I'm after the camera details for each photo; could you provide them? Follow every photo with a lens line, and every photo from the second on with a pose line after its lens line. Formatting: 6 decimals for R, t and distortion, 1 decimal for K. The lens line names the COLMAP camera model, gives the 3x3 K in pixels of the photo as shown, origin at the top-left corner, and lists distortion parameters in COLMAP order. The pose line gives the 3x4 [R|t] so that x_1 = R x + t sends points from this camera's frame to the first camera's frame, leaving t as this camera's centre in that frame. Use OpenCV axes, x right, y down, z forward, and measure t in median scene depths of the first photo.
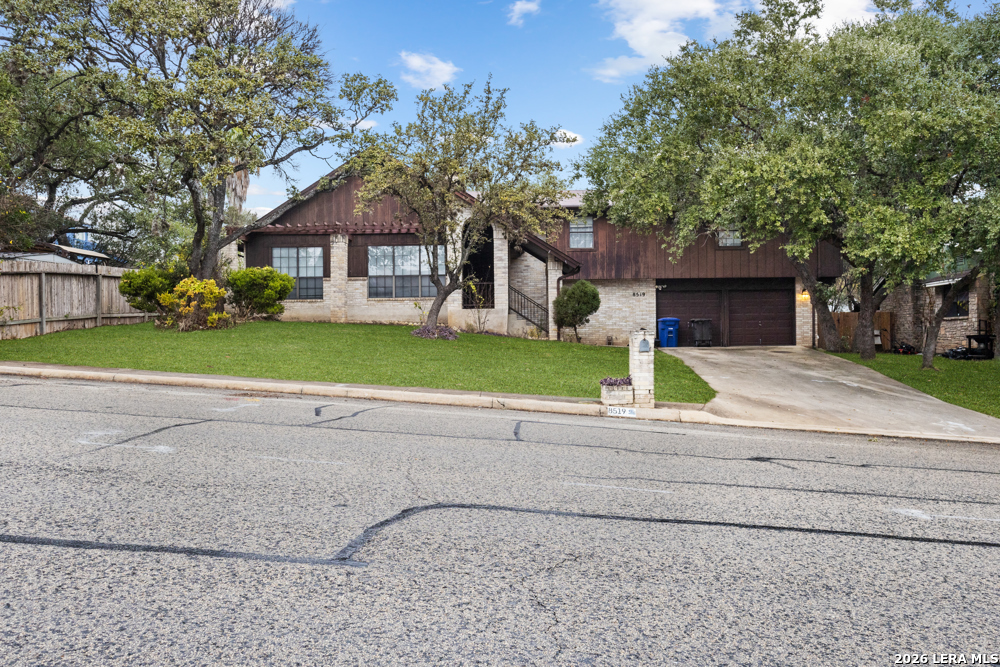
lens RADIAL K [[733.9, 0, 501.5], [0, 733.9, 333.8], [0, 0, 1]] dist [-0.009260, -0.001400]
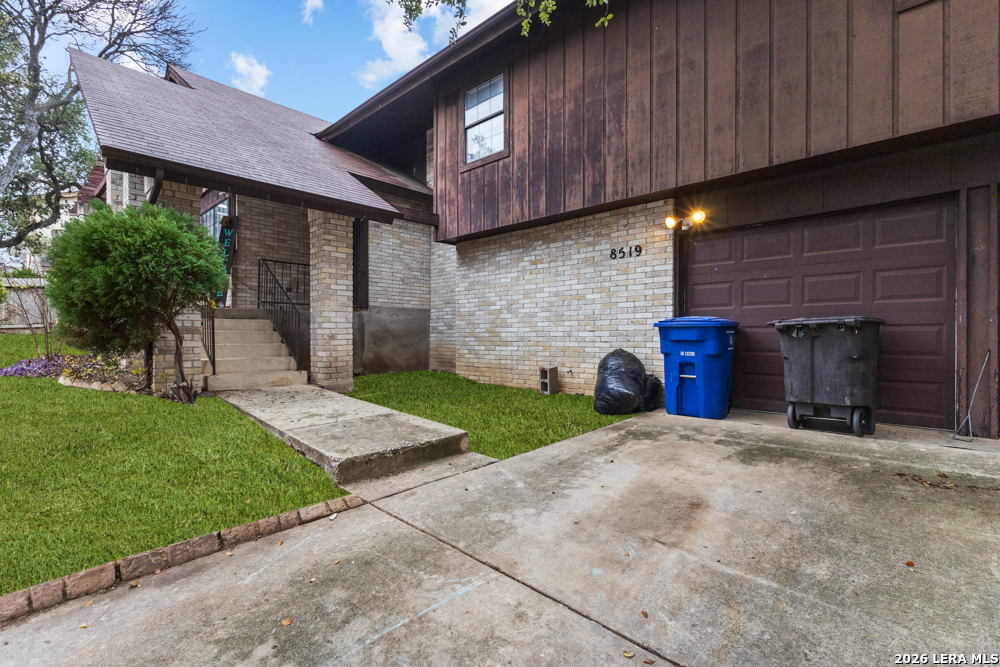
lens RADIAL K [[465.3, 0, 499.2], [0, 465.3, 340.0], [0, 0, 1]] dist [0.001300, 0.001877]
pose [[0.723986, 0.012129, -0.689709, 0.303230], [-0.001082, 0.999864, 0.016448, -0.015244], [0.689814, -0.011162, 0.723900, 0.809416]]
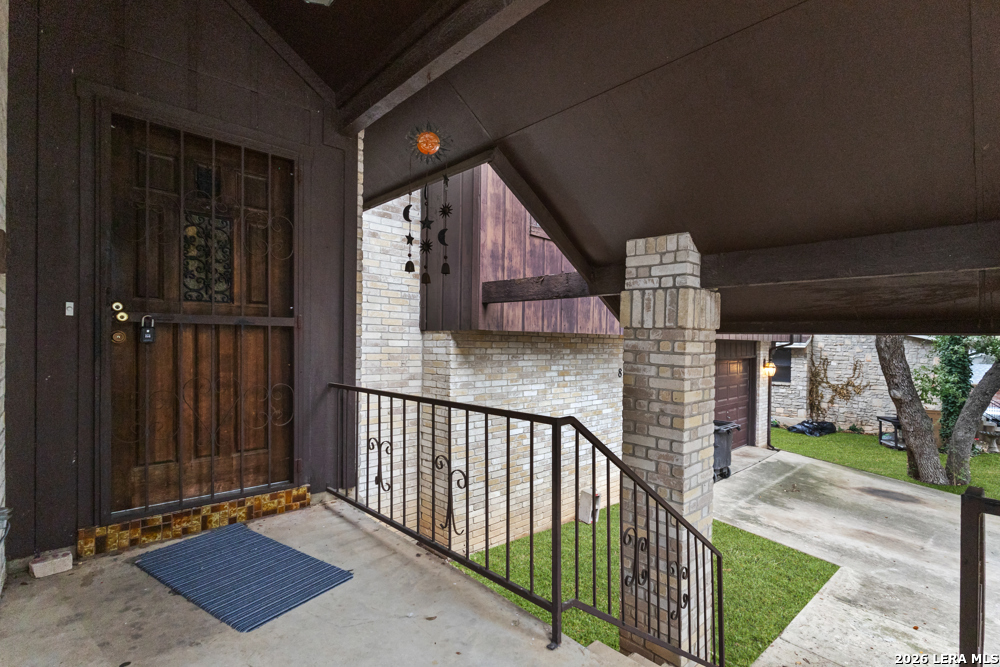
lens RADIAL K [[465.3, 0, 498.3], [0, 465.3, 339.6], [0, 0, 1]] dist [0.001300, 0.001877]
pose [[0.725132, 0.022311, 0.688249, -0.044228], [-0.021916, 0.999716, -0.009317, -0.068836], [-0.688261, -0.008327, 0.725415, 0.874589]]
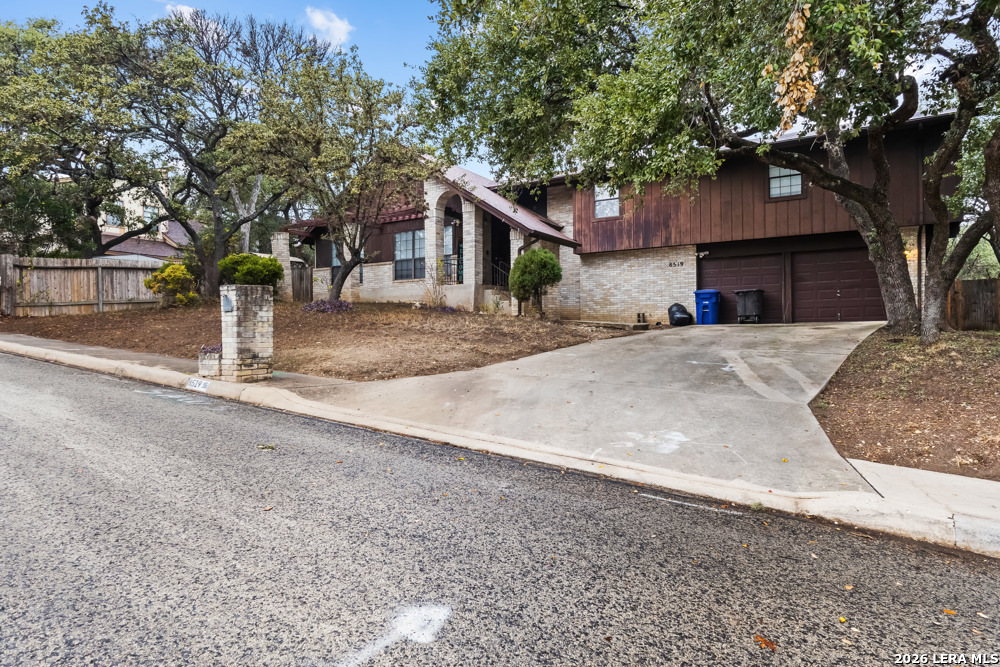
lens RADIAL K [[603.4, 0, 497.6], [0, 603.4, 334.1], [0, 0, 1]] dist [-0.000940, -0.000353]
pose [[0.854376, 0.001044, -0.519654, 0.384406], [0.004658, 0.999942, 0.009666, 0.021446], [0.519634, -0.010679, 0.854322, 0.283845]]
